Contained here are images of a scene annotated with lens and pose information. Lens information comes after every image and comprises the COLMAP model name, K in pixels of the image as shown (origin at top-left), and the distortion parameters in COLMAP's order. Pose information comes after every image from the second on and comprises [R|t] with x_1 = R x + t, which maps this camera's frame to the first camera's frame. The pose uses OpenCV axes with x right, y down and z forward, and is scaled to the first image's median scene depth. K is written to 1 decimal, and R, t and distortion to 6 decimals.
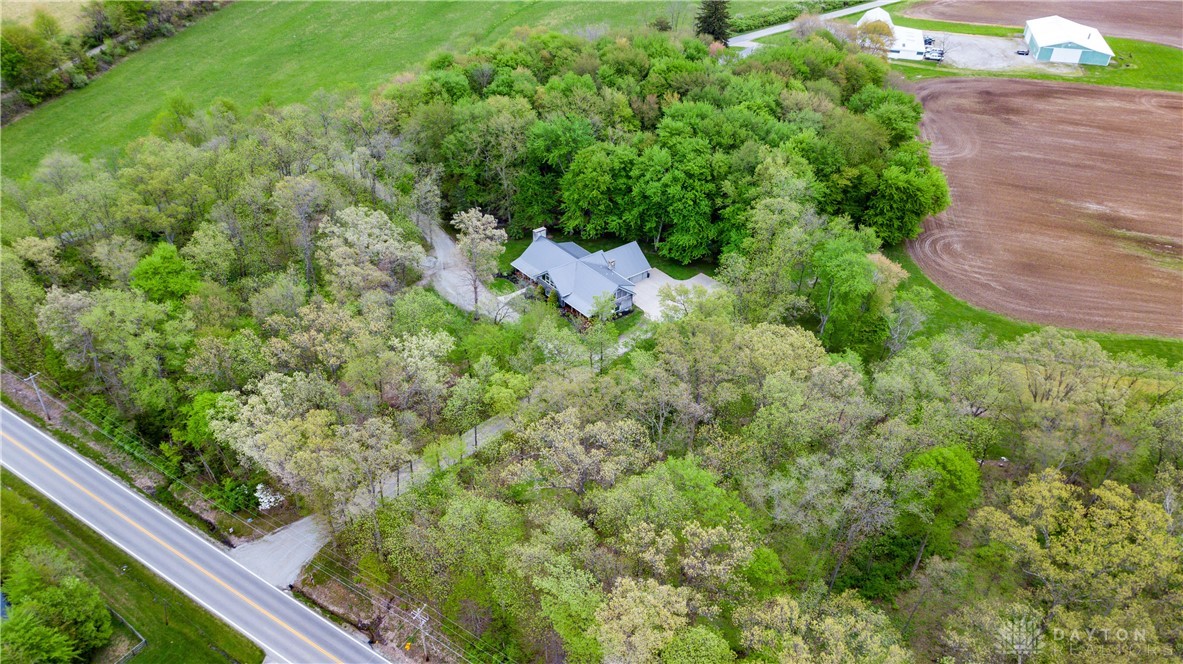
lens RADIAL K [[856.6, 0, 598.0], [0, 856.6, 365.6], [0, 0, 1]] dist [0.002315, -0.001678]
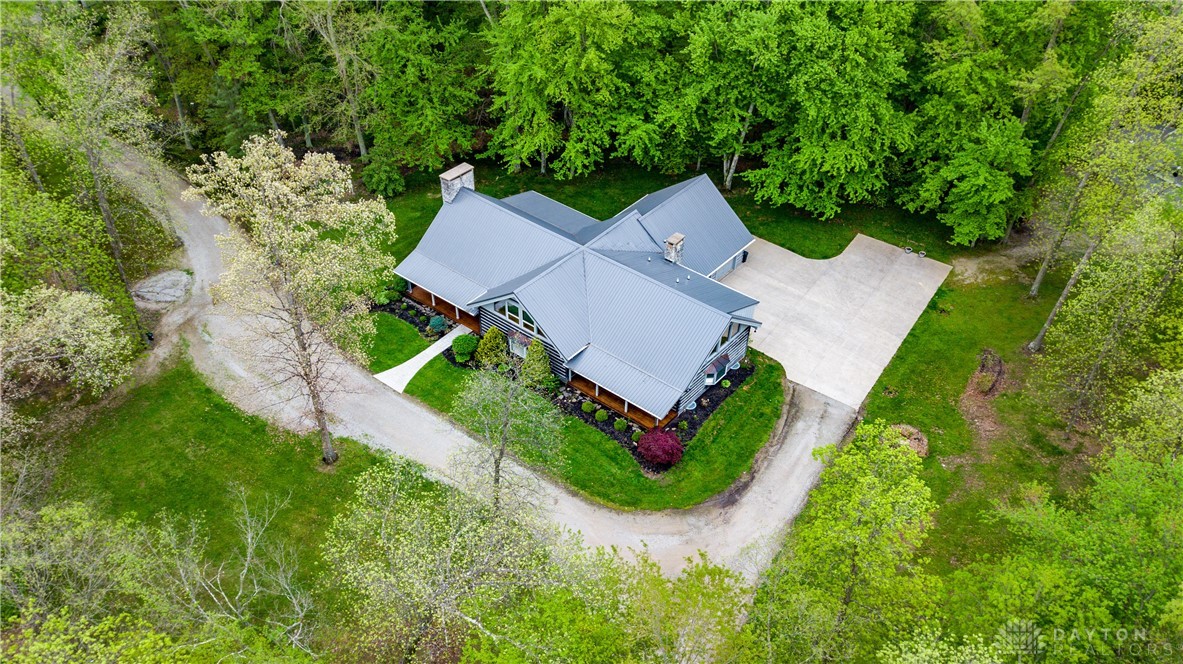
lens RADIAL K [[856.6, 0, 598.0], [0, 856.6, 365.6], [0, 0, 1]] dist [0.002315, -0.001678]
pose [[0.975087, -0.148825, 0.164489, -0.082436], [0.128547, 0.983439, 0.127765, -0.114494], [-0.180779, -0.103437, 0.978069, 0.608116]]
